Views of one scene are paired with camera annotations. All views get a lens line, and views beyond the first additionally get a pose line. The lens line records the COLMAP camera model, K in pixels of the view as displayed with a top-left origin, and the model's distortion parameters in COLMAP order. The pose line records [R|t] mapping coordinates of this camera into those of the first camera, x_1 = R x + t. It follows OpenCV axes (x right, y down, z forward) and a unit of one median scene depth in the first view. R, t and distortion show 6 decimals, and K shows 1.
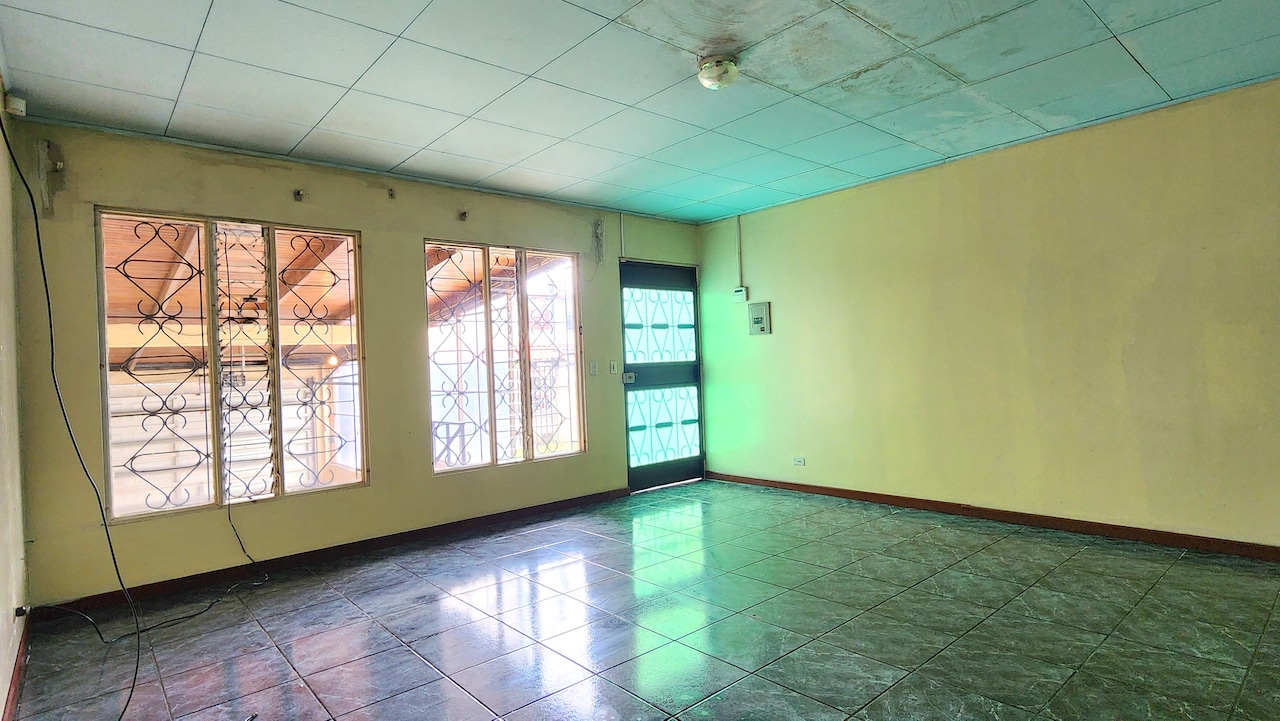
lens RADIAL K [[648.3, 0, 647.7], [0, 648.3, 365.8], [0, 0, 1]] dist [0.001335, -0.001328]
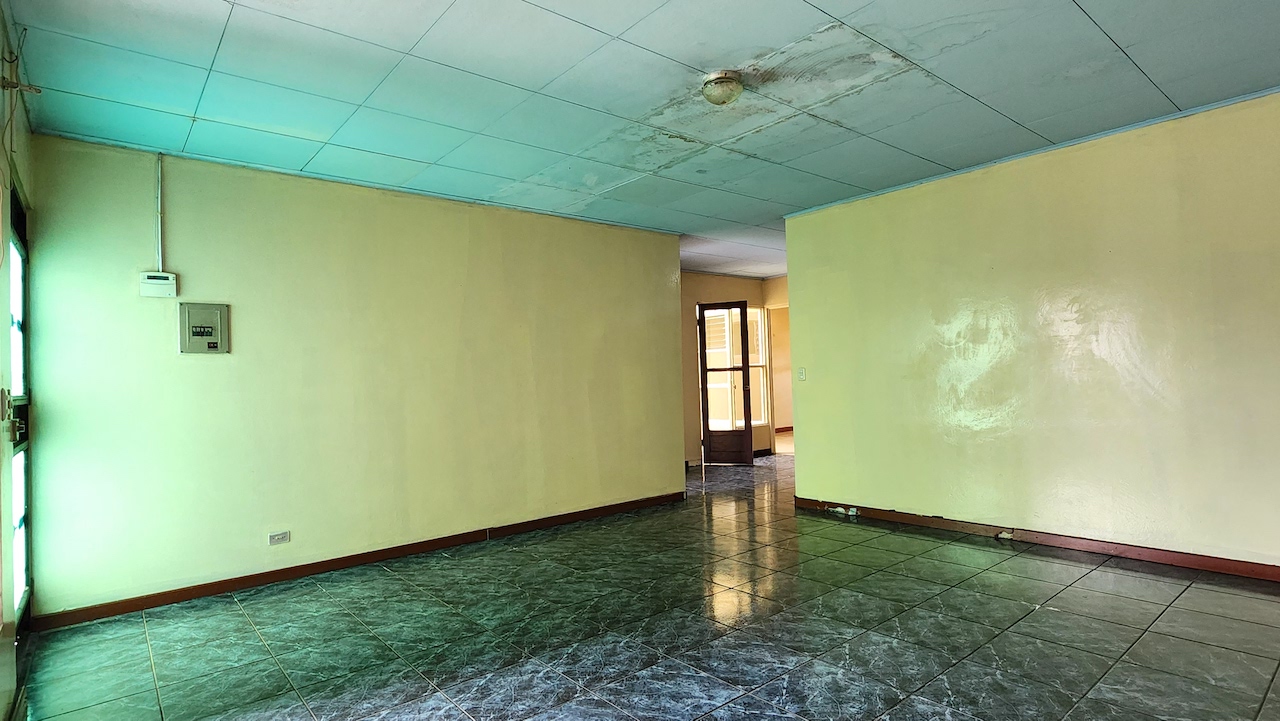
lens RADIAL K [[648.3, 0, 641.5], [0, 648.3, 358.9], [0, 0, 1]] dist [0.001335, -0.001328]
pose [[0.020480, 0.072624, 0.997149, -0.446417], [0.047426, 0.996165, -0.073526, 0.023684], [-0.998665, 0.048796, 0.016957, 0.565702]]
